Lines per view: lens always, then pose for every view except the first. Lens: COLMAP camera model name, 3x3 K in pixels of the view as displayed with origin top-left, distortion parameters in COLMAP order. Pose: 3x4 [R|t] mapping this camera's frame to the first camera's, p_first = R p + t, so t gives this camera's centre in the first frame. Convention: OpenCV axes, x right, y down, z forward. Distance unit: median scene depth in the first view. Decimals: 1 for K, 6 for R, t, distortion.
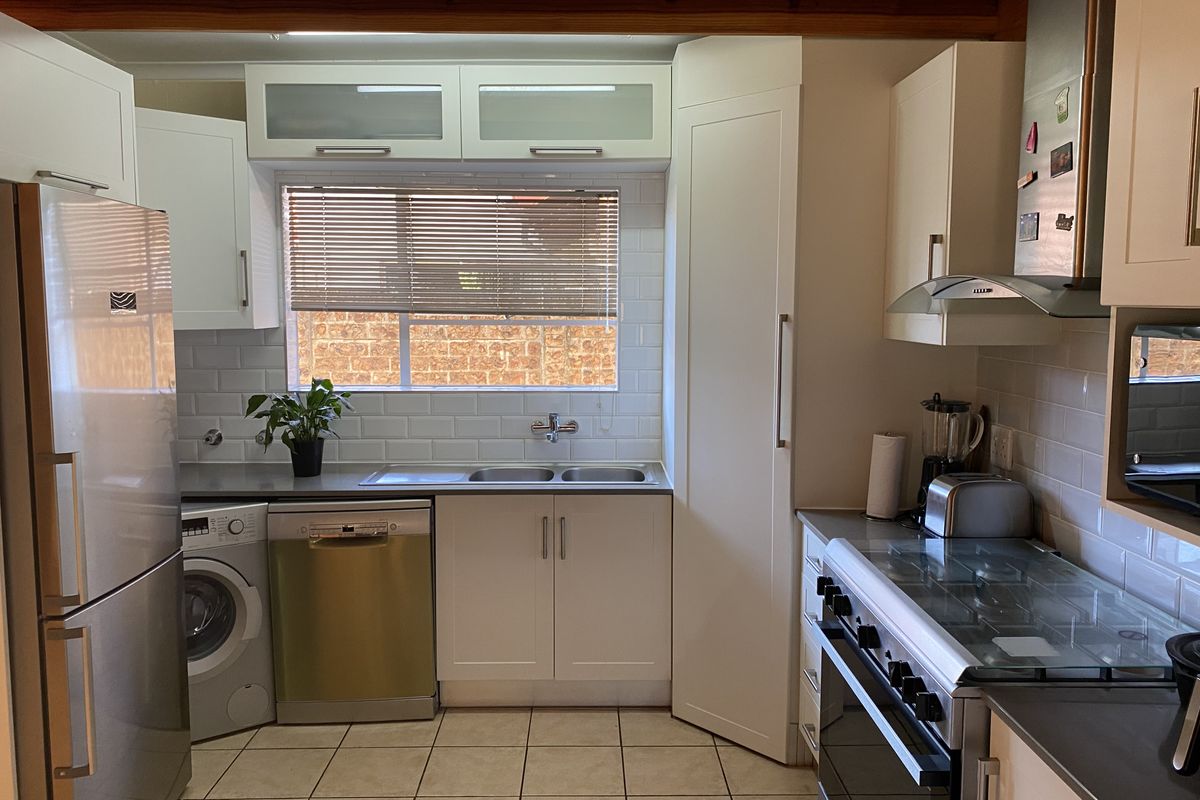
lens RADIAL K [[935.5, 0, 601.5], [0, 935.5, 391.6], [0, 0, 1]] dist [0.053943, 0.000435]
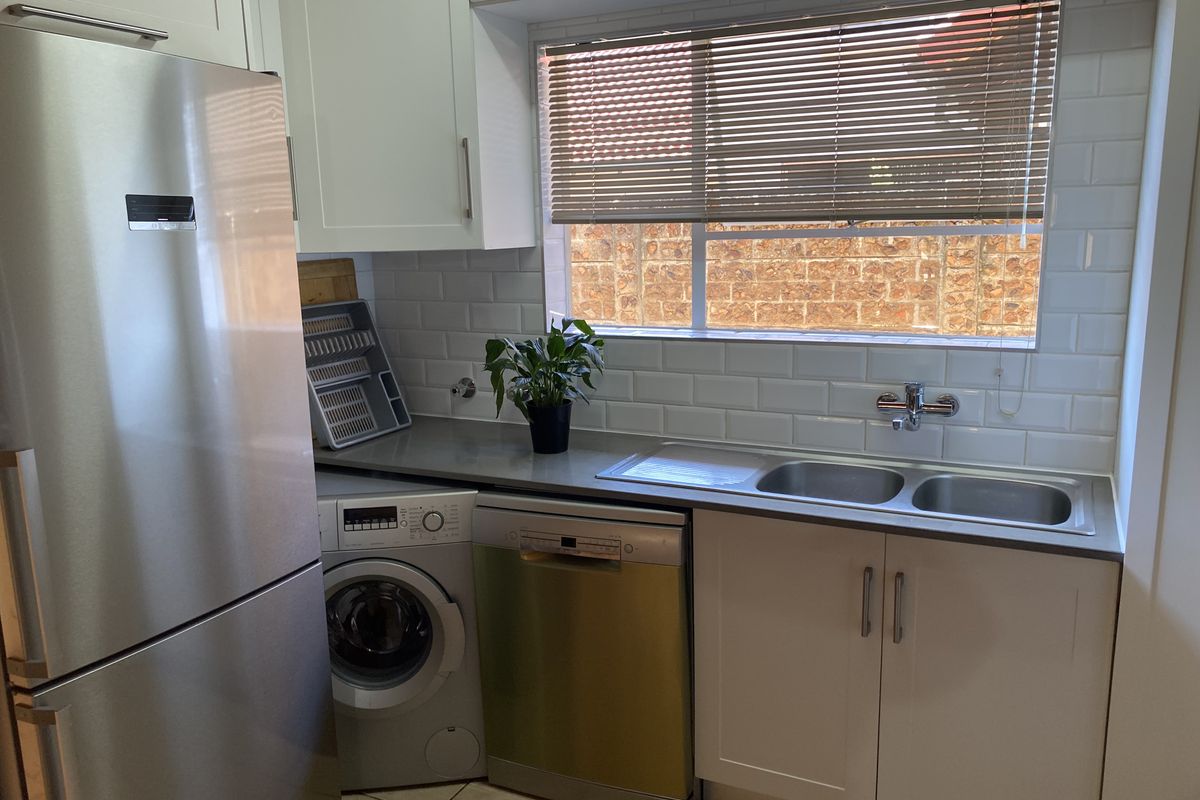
lens RADIAL K [[933.1, 0, 581.6], [0, 933.1, 415.2], [0, 0, 1]] dist [0.108380, -0.162597]
pose [[0.887485, 0.070094, -0.455474, 0.038211], [-0.018179, 0.992920, 0.117382, -0.023605], [0.460478, -0.095894, 0.882476, 0.350261]]
